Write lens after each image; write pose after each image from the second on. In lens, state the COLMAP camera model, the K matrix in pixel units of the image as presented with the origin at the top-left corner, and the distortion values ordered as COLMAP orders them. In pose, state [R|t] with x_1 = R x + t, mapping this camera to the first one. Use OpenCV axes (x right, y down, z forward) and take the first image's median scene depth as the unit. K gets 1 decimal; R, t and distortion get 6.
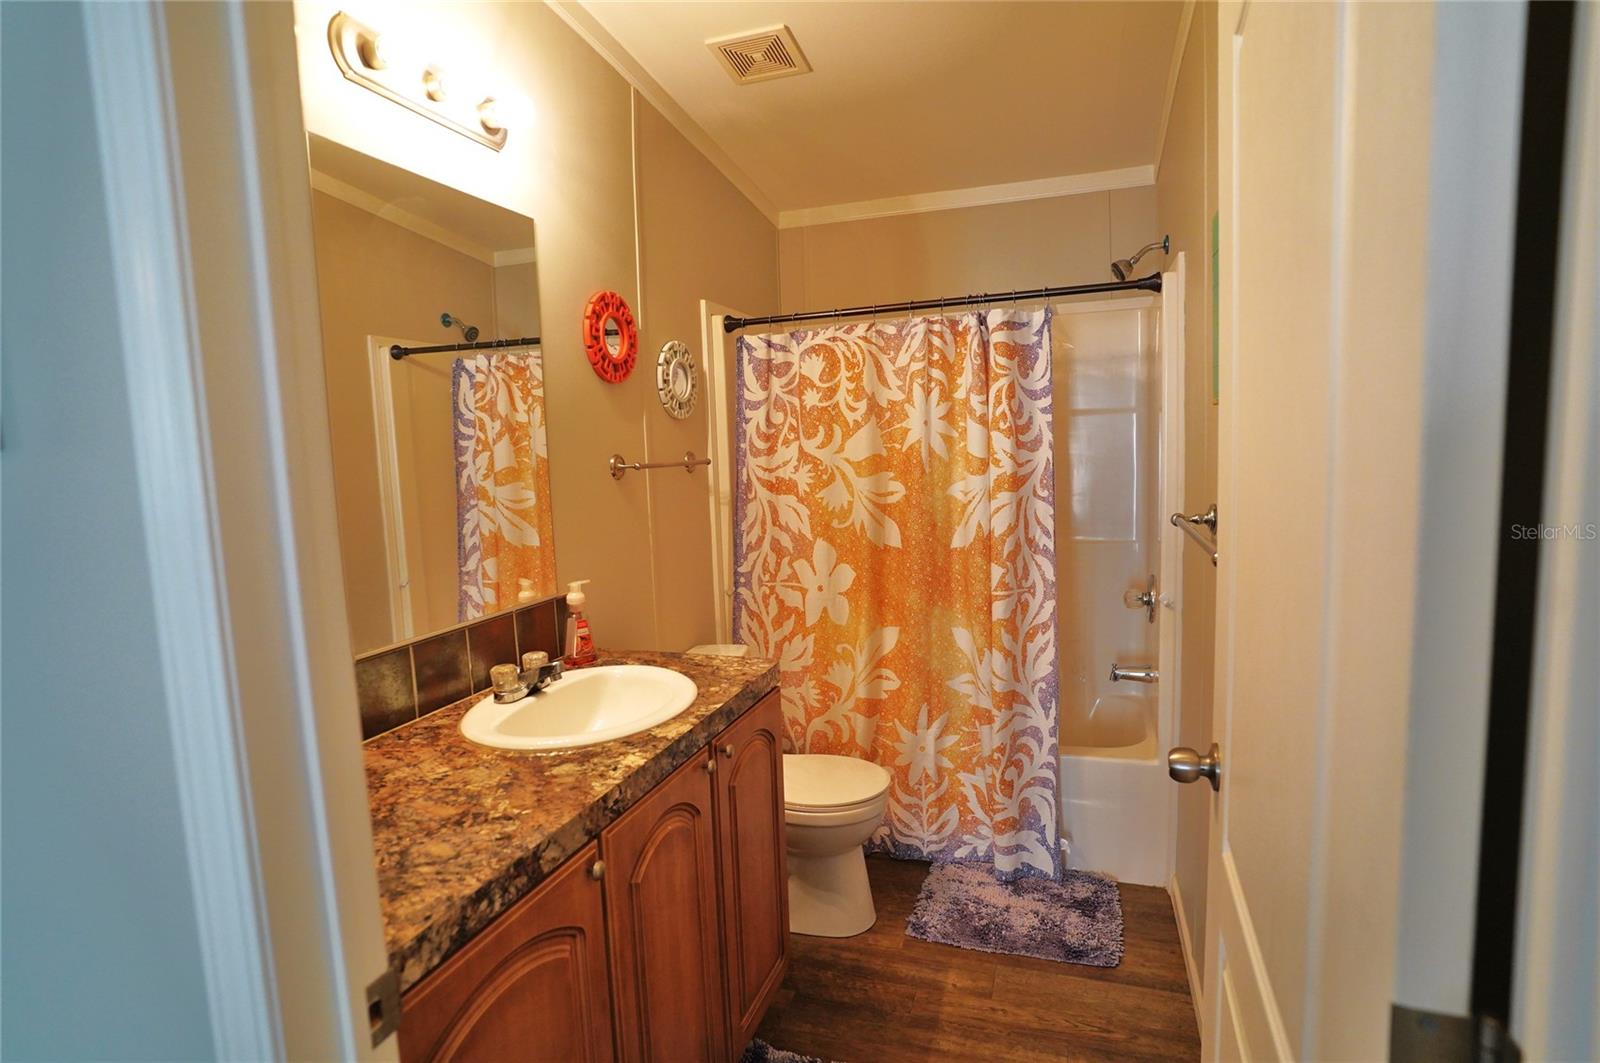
lens RADIAL K [[799.3, 0, 801.7], [0, 799.3, 531.9], [0, 0, 1]] dist [-0.064771, 0.029905]
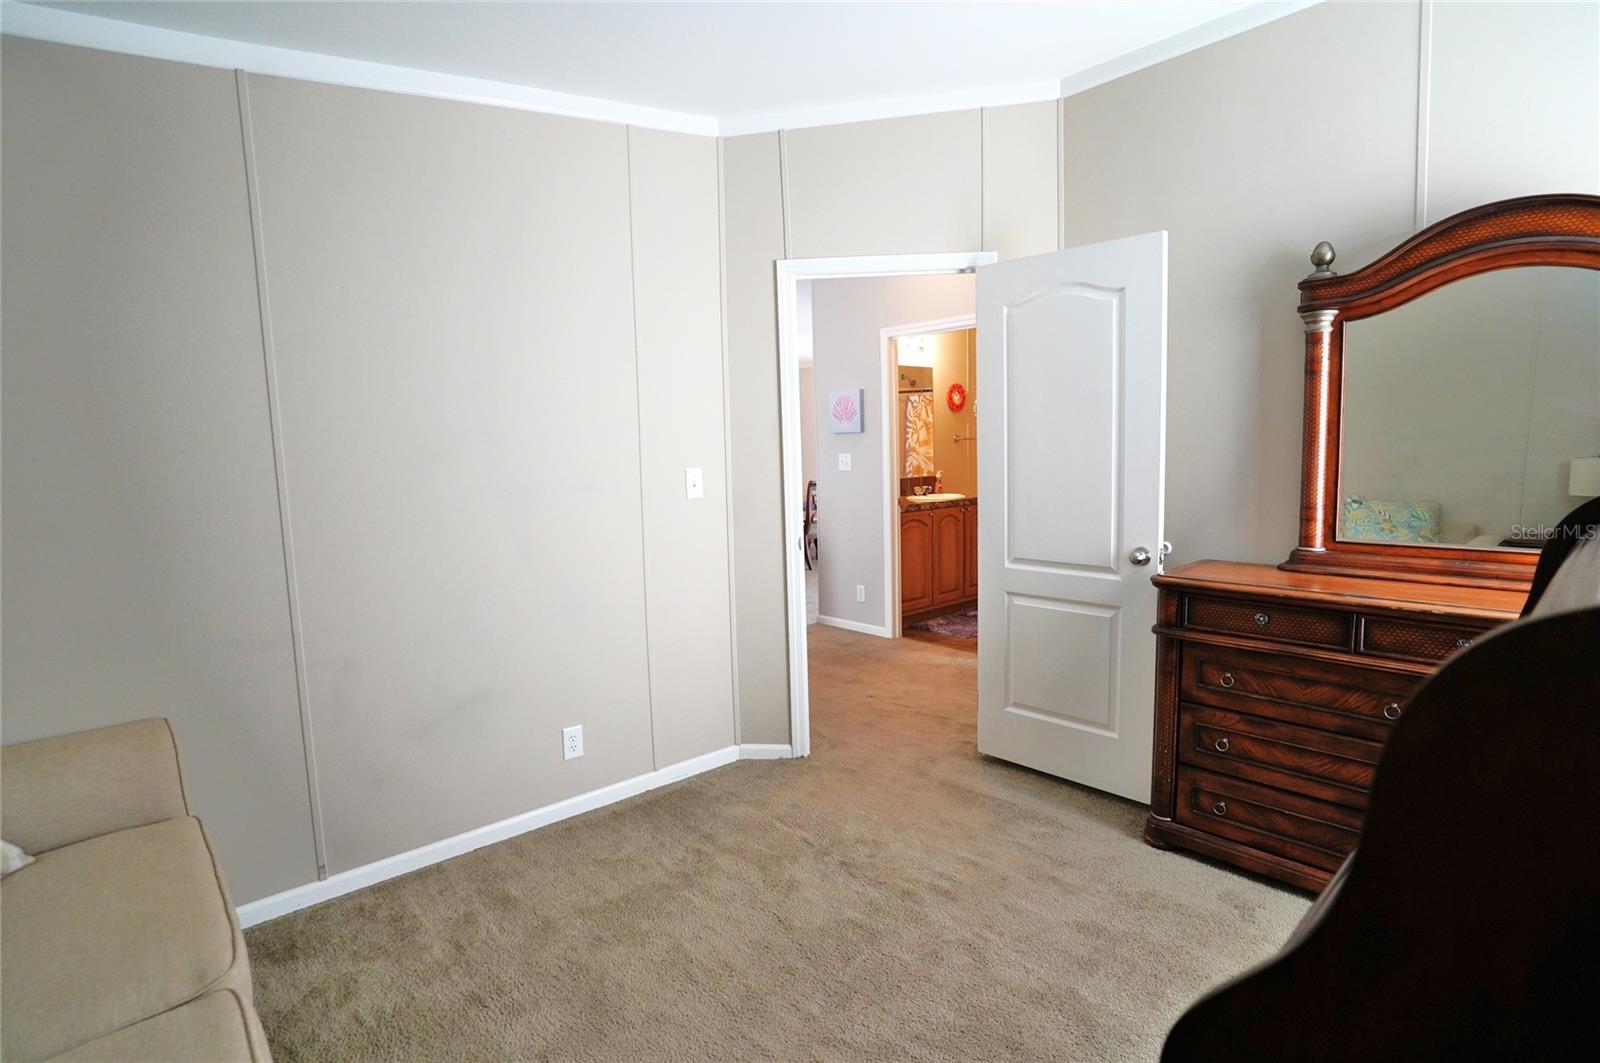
lens RADIAL K [[799.3, 0, 803.0], [0, 799.3, 532.9], [0, 0, 1]] dist [-0.064771, 0.029905]
pose [[0.867837, 0.067095, -0.492298, 0.559242], [-0.053470, 0.997698, 0.041717, 0.128325], [0.493963, -0.009881, 0.869427, -1.389433]]
